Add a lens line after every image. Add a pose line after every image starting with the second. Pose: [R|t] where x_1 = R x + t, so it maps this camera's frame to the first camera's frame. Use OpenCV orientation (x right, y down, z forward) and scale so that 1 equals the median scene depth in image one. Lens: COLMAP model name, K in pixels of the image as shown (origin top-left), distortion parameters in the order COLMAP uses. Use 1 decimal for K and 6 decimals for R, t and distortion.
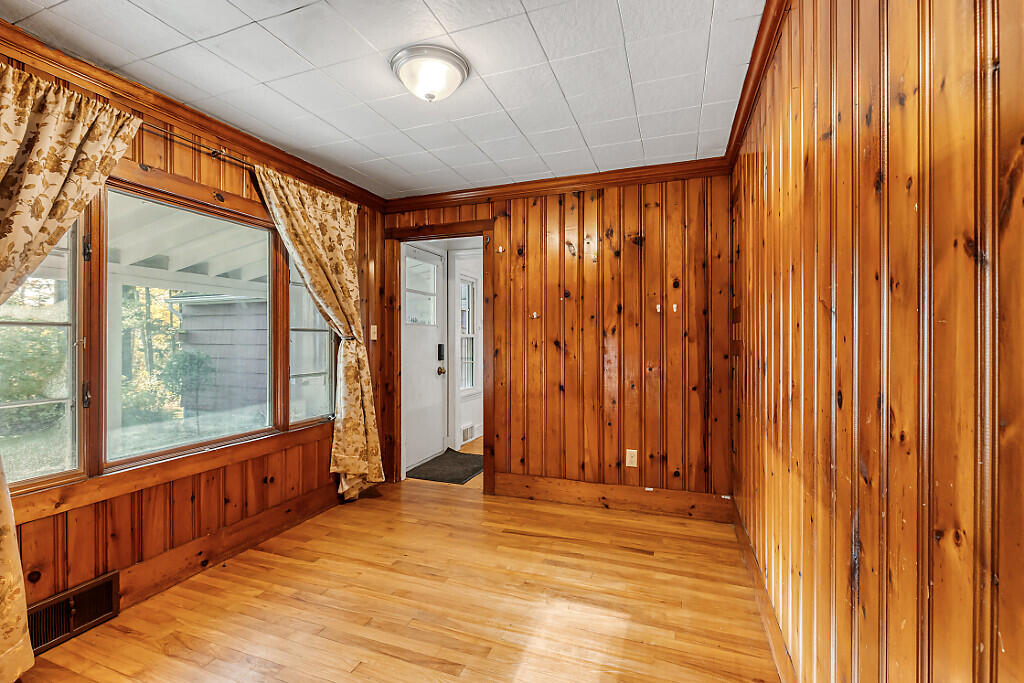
lens RADIAL K [[463.0, 0, 496.0], [0, 463.0, 338.2], [0, 0, 1]] dist [0.010913, -0.000122]
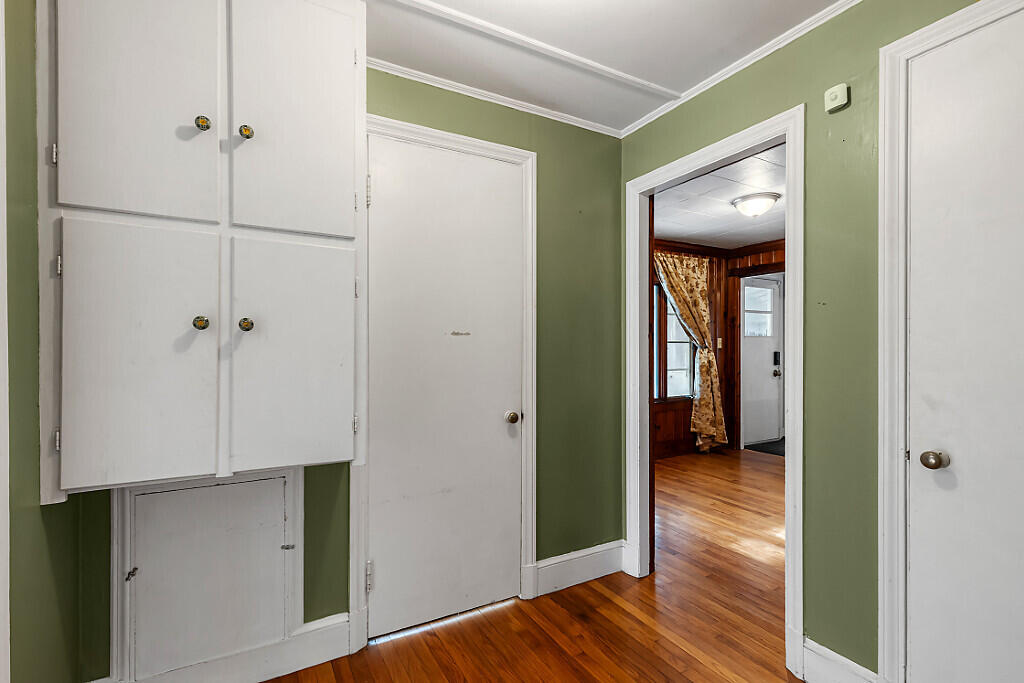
lens RADIAL K [[463.0, 0, 506.0], [0, 463.0, 342.6], [0, 0, 1]] dist [0.010913, -0.000122]
pose [[0.775765, 0.001405, -0.631020, 0.152646], [-0.004526, 0.999984, -0.003337, -0.007103], [0.631006, 0.005445, 0.775759, -0.624550]]
